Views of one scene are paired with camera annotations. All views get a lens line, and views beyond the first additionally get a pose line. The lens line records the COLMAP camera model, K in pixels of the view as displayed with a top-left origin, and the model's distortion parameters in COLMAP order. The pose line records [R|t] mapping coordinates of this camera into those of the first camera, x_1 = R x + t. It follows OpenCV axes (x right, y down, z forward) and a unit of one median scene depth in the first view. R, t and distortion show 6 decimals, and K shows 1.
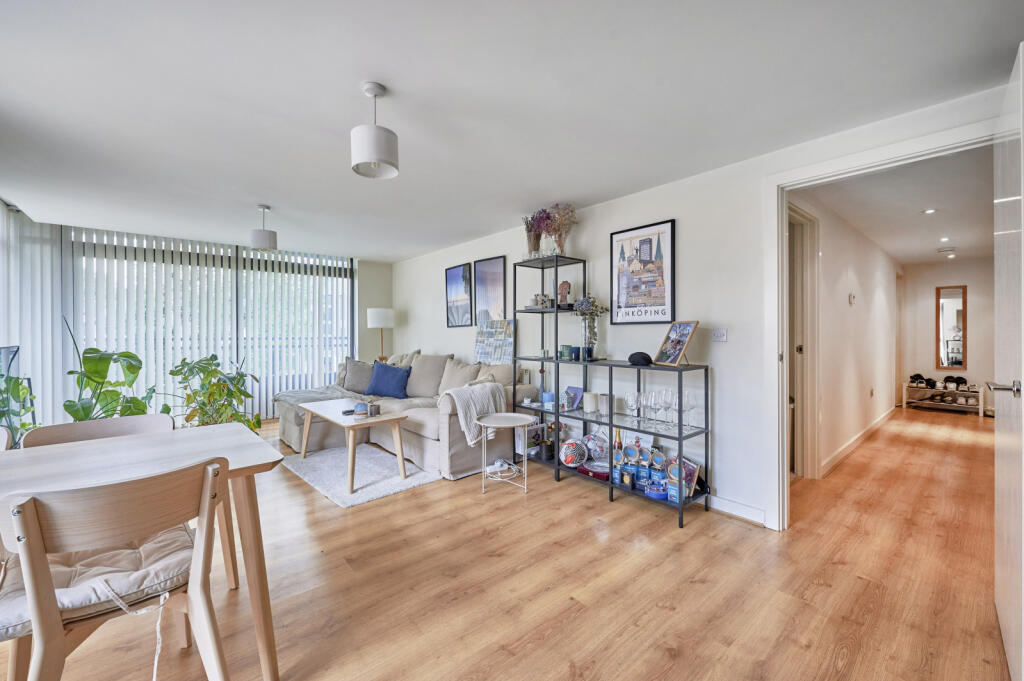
lens RADIAL K [[406.5, 0, 507.0], [0, 406.5, 335.0], [0, 0, 1]] dist [-0.000002, -0.000013]
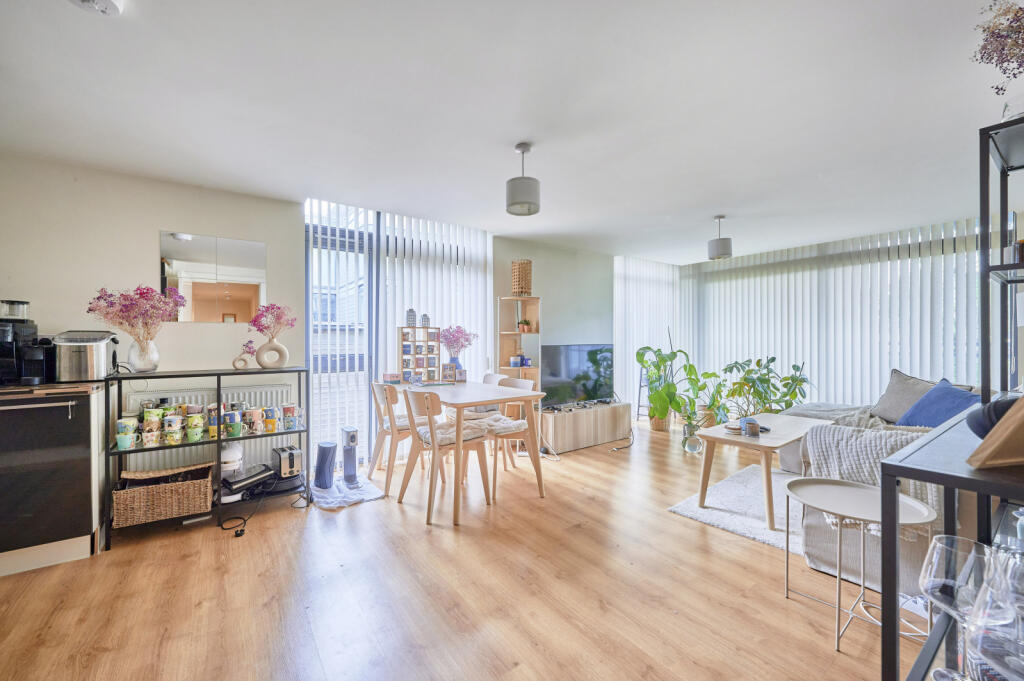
lens RADIAL K [[406.5, 0, 511.0], [0, 406.5, 336.8], [0, 0, 1]] dist [-0.000002, -0.000013]
pose [[-0.071783, 0.001913, -0.997418, 0.664798], [0.000810, 0.999998, 0.001860, -0.007600], [0.997420, -0.000675, -0.071784, 0.712099]]
